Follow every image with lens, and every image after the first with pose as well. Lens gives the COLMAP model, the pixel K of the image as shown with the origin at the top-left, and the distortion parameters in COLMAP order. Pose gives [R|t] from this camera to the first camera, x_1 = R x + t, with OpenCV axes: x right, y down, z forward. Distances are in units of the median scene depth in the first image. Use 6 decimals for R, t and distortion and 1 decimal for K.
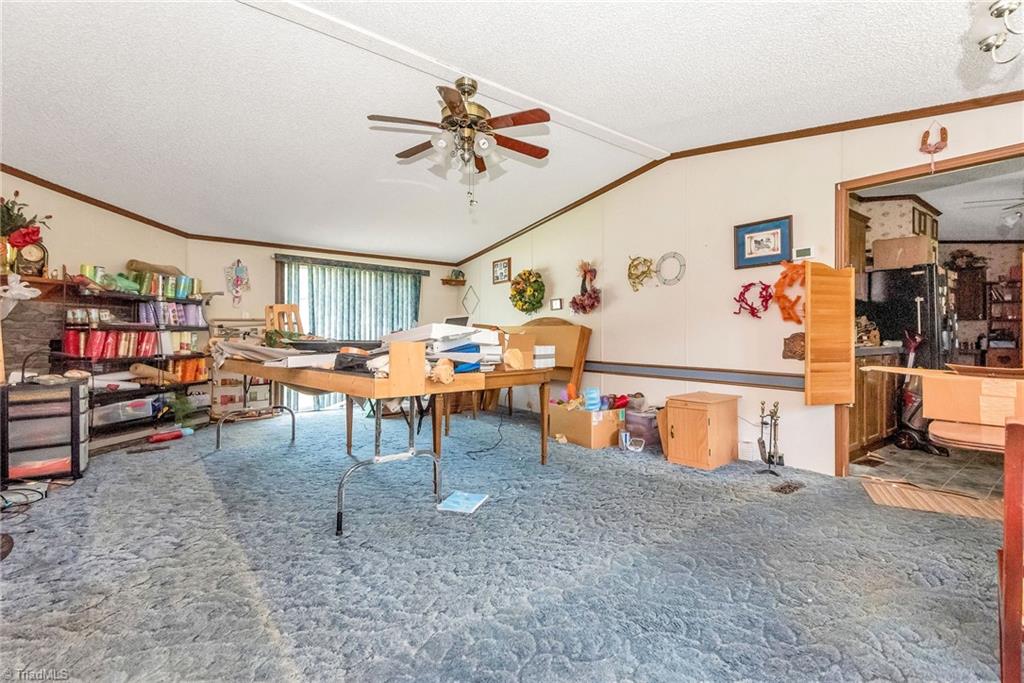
lens RADIAL K [[465.7, 0, 514.7], [0, 465.7, 331.0], [0, 0, 1]] dist [0.025192, -0.010642]
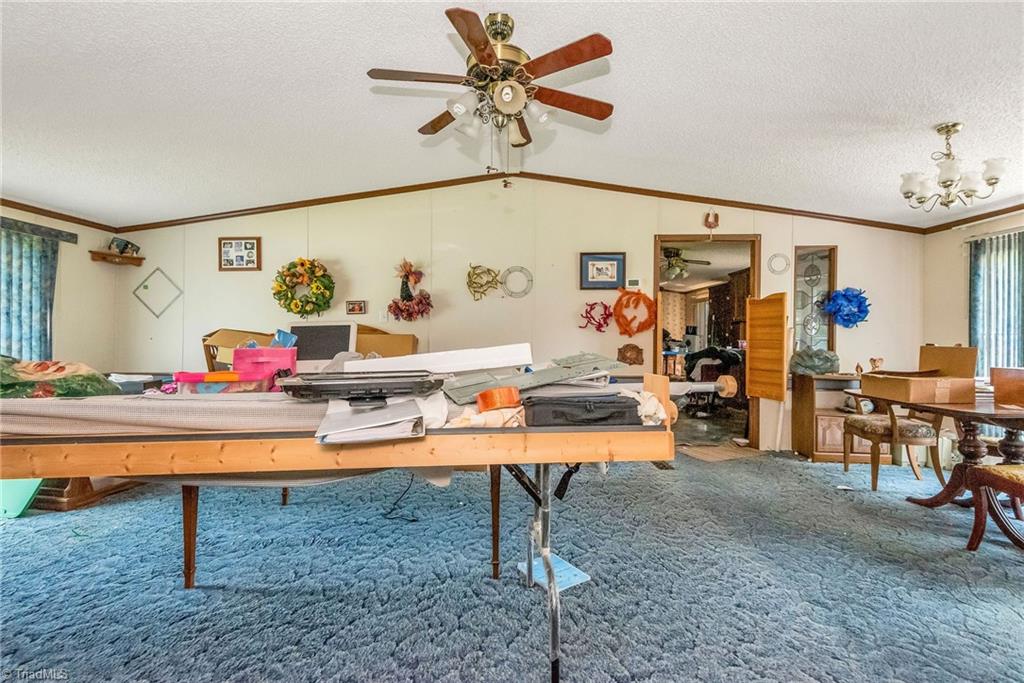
lens RADIAL K [[465.7, 0, 511.1], [0, 465.7, 335.5], [0, 0, 1]] dist [0.025192, -0.010642]
pose [[0.636871, -0.001983, 0.770968, -0.547580], [-0.008616, 0.999916, 0.009690, -0.027598], [-0.770922, -0.012814, 0.636801, 0.402034]]
